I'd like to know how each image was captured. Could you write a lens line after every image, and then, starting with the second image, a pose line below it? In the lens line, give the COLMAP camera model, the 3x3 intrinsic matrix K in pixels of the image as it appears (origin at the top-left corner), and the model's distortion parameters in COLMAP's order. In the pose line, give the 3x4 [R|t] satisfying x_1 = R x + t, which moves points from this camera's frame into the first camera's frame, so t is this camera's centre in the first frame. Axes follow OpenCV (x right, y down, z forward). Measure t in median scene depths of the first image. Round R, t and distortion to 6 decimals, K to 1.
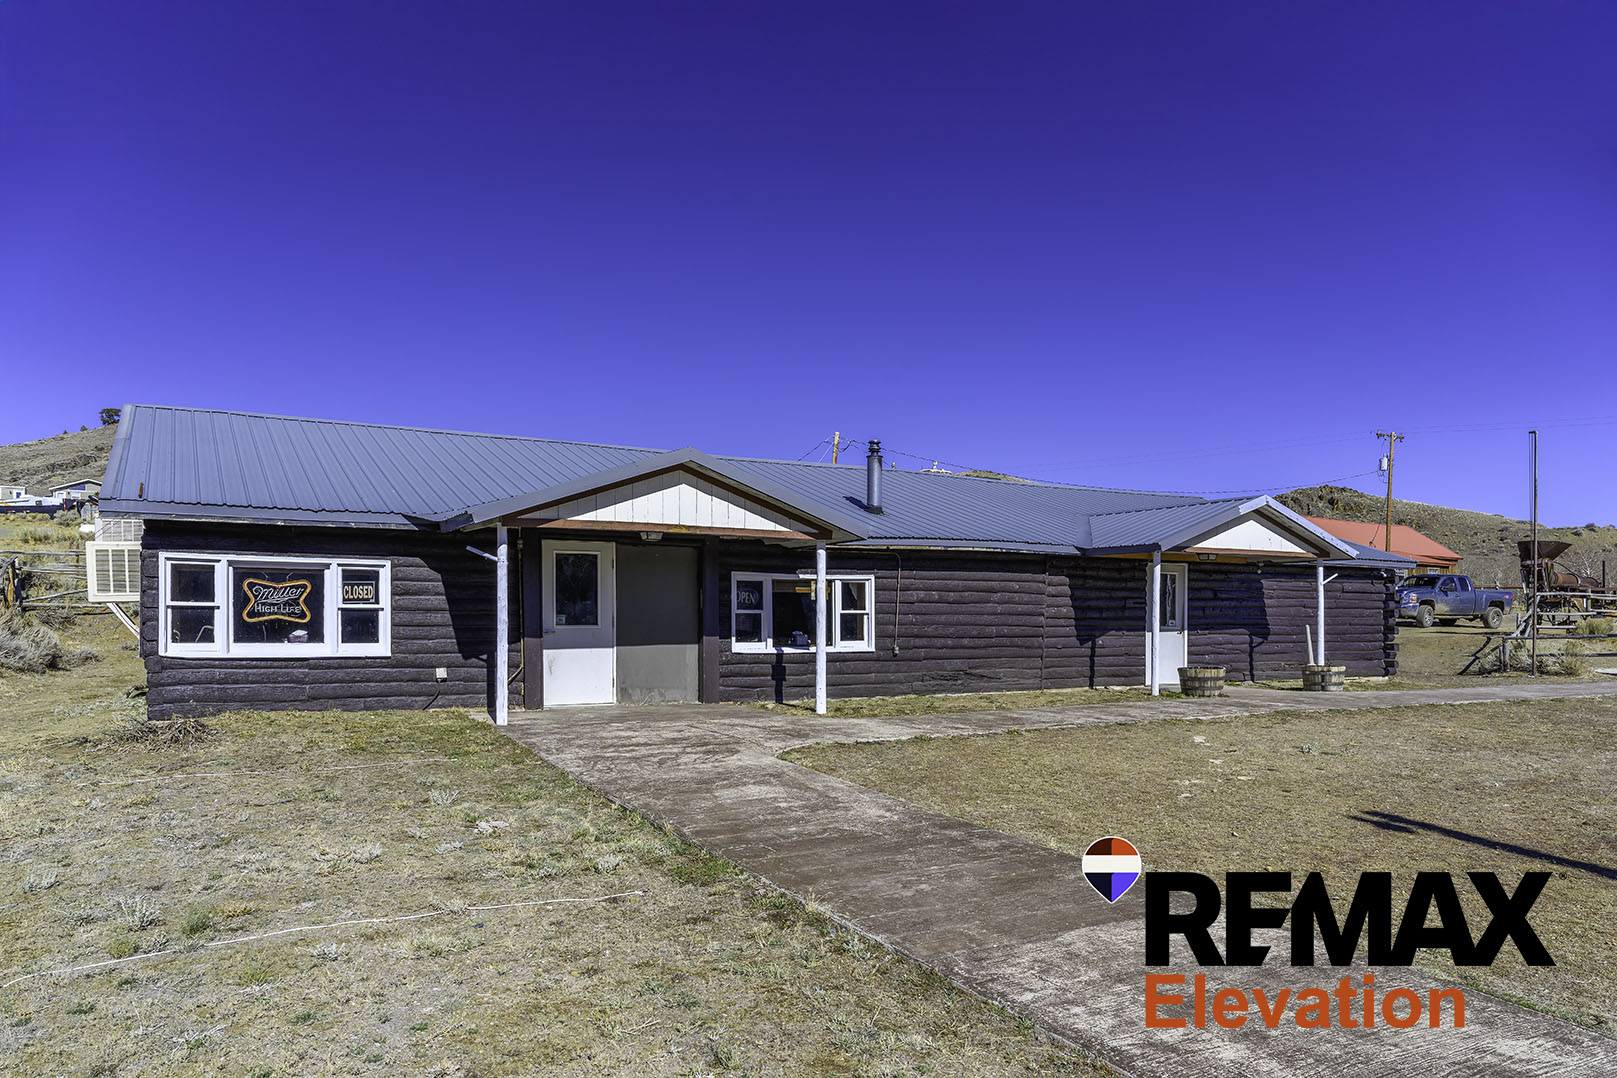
lens RADIAL K [[1140.4, 0, 838.2], [0, 1140.4, 606.7], [0, 0, 1]] dist [0.038666, -0.003893]
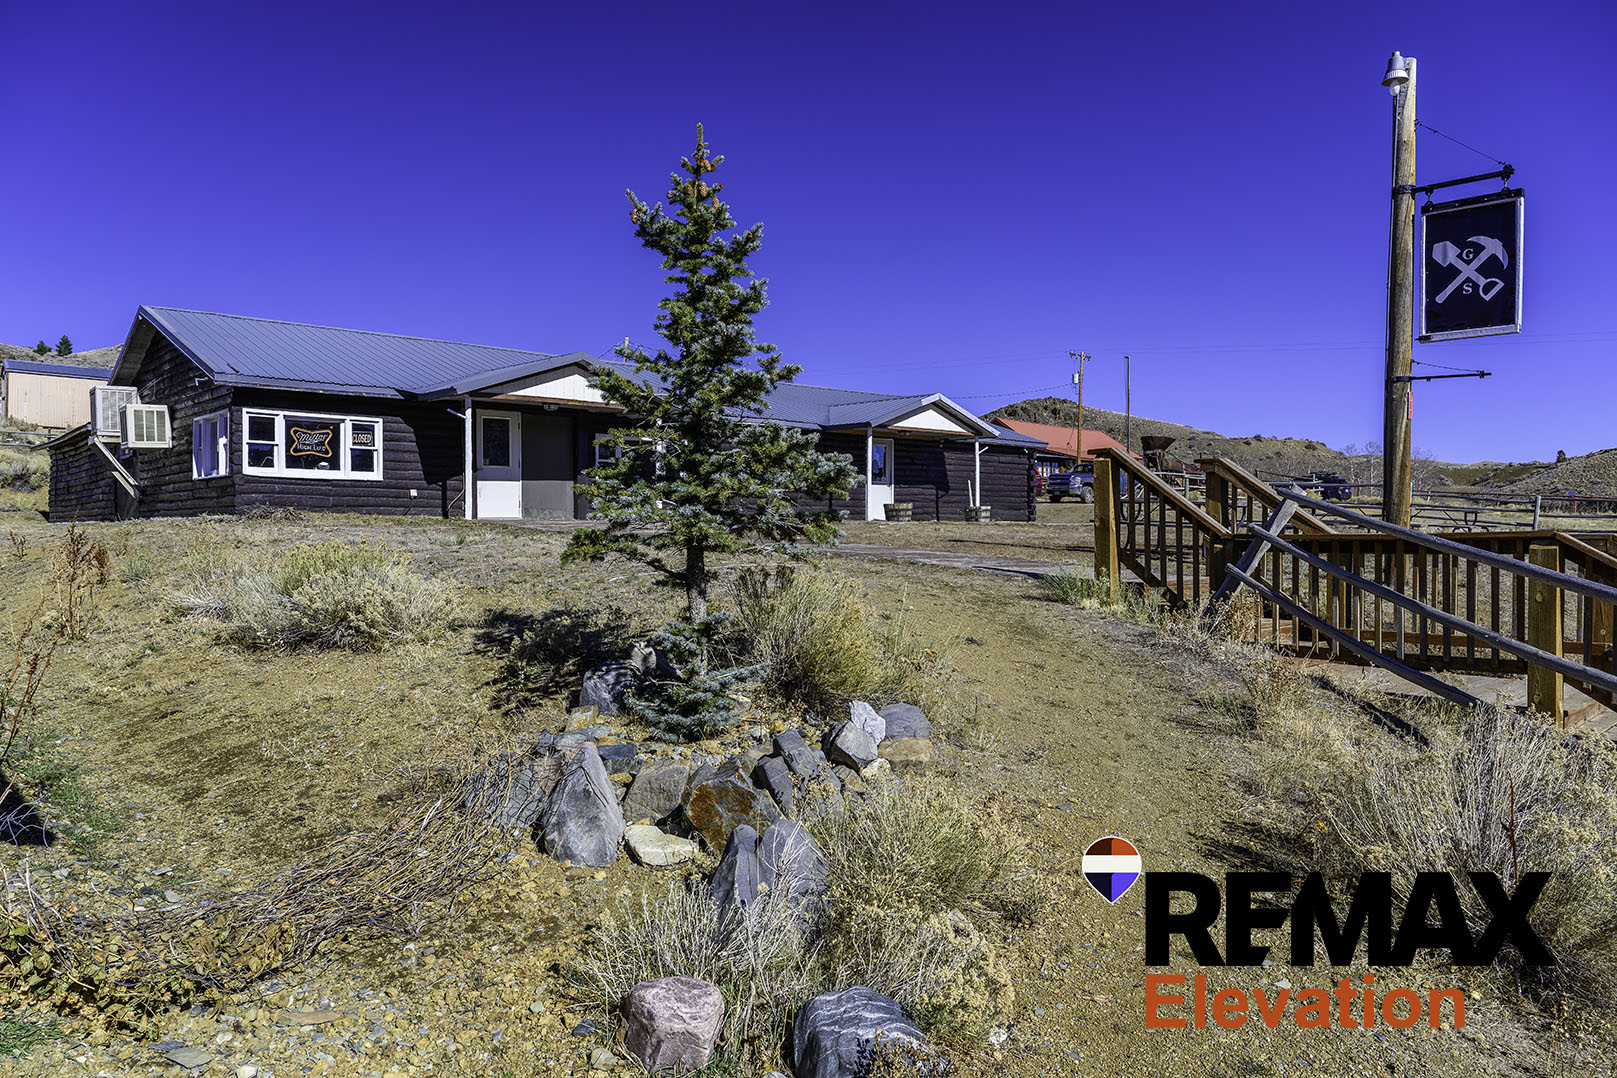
lens RADIAL K [[1140.4, 0, 837.5], [0, 1140.4, 519.4], [0, 0, 1]] dist [0.038666, -0.003893]
pose [[0.977030, -0.001398, 0.213096, -0.120950], [0.000259, 0.999986, 0.005373, 0.087929], [-0.213100, -0.005194, 0.977017, -0.645675]]
